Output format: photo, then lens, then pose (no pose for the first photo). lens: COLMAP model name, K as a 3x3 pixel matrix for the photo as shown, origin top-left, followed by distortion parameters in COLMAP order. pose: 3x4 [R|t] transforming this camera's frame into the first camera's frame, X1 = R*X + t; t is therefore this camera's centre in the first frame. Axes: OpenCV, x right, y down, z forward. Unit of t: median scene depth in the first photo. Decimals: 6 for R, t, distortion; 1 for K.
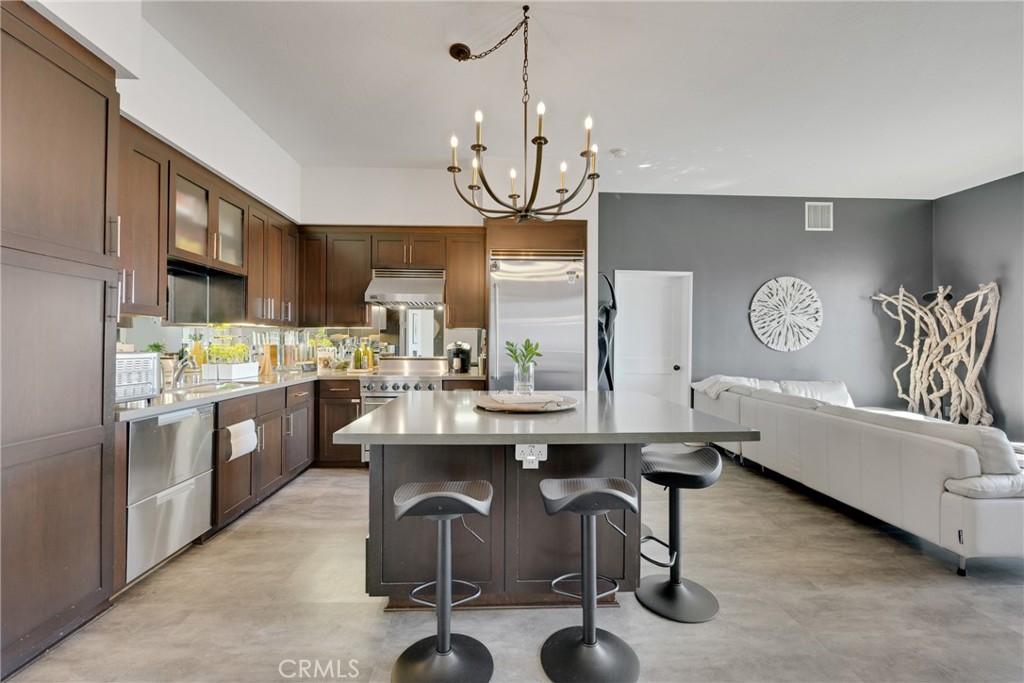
lens RADIAL K [[413.9, 0, 511.6], [0, 413.9, 341.1], [0, 0, 1]] dist [-0.001664, -0.000213]
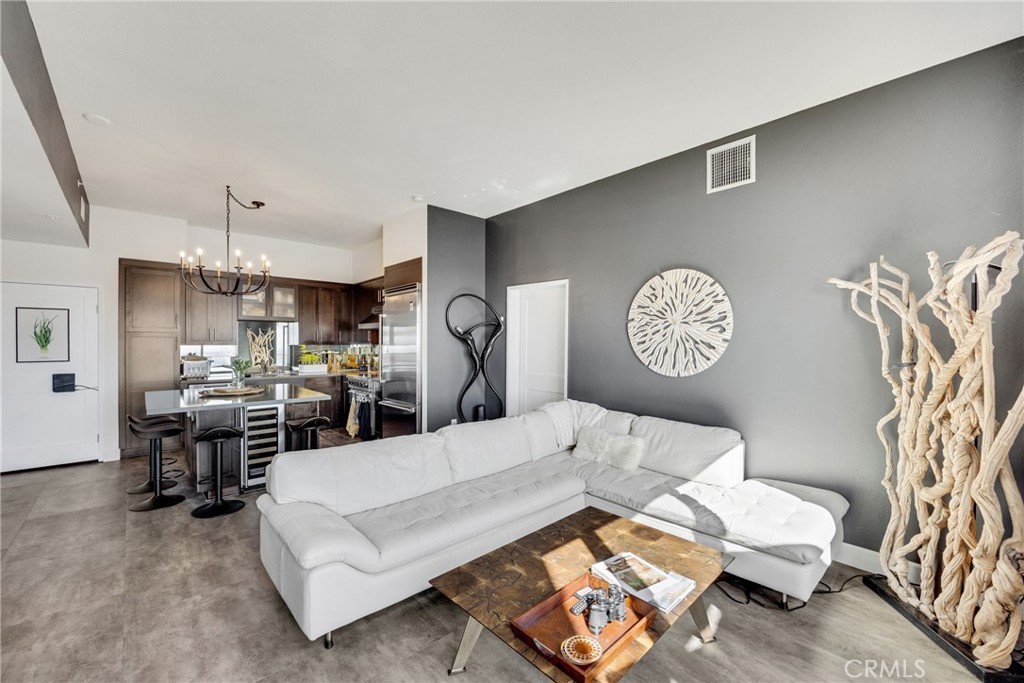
lens RADIAL K [[413.9, 0, 505.2], [0, 413.9, 344.2], [0, 0, 1]] dist [-0.001664, -0.000213]
pose [[0.637395, 0.002465, -0.770534, 1.020355], [0.000328, 0.999994, 0.003471, -0.032141], [0.770537, -0.002465, 0.637390, 0.335248]]
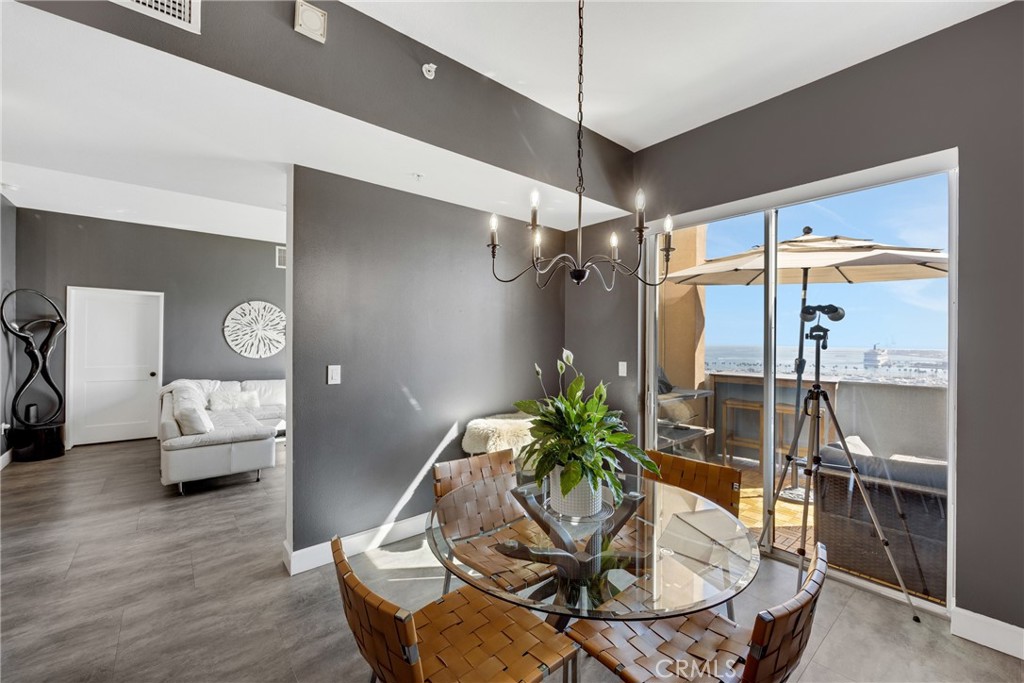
lens RADIAL K [[413.9, 0, 508.4], [0, 413.9, 341.7], [0, 0, 1]] dist [-0.001664, -0.000213]
pose [[0.804093, 0.000437, 0.594503, 0.522966], [-0.006196, 0.999952, 0.007646, -0.041982], [-0.594471, -0.009832, 0.804057, -0.529816]]
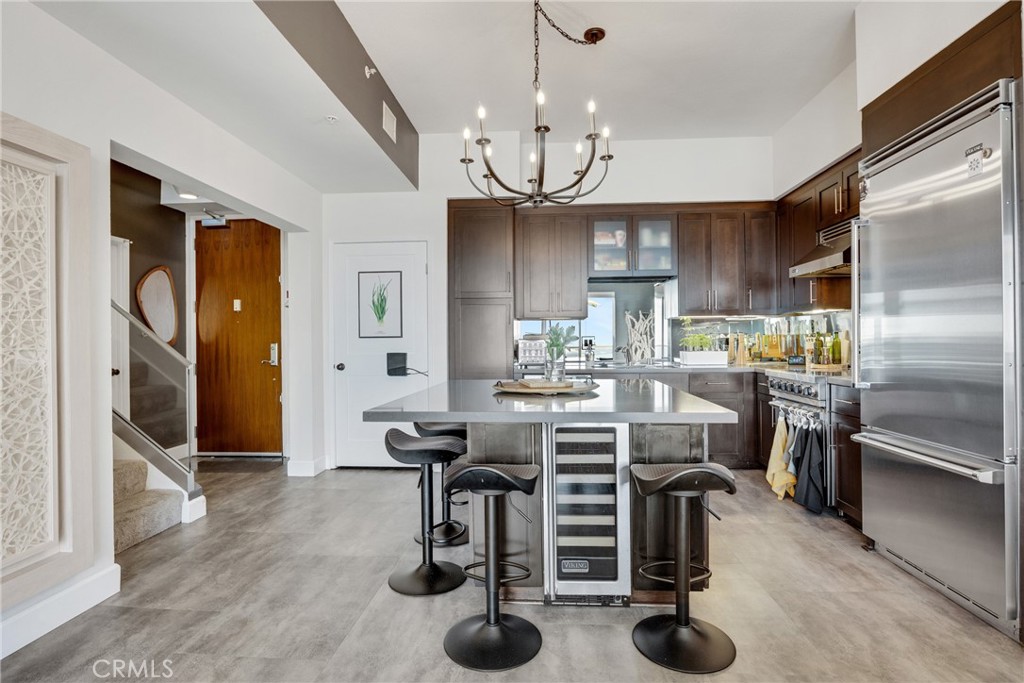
lens RADIAL K [[503.0, 0, 516.0], [0, 503.0, 340.4], [0, 0, 1]] dist [-0.016387, -0.000826]
pose [[-0.113209, -0.002471, -0.993568, 0.542157], [0.009303, 0.999950, -0.003547, 0.020445], [0.993528, -0.009644, -0.113180, 0.474489]]
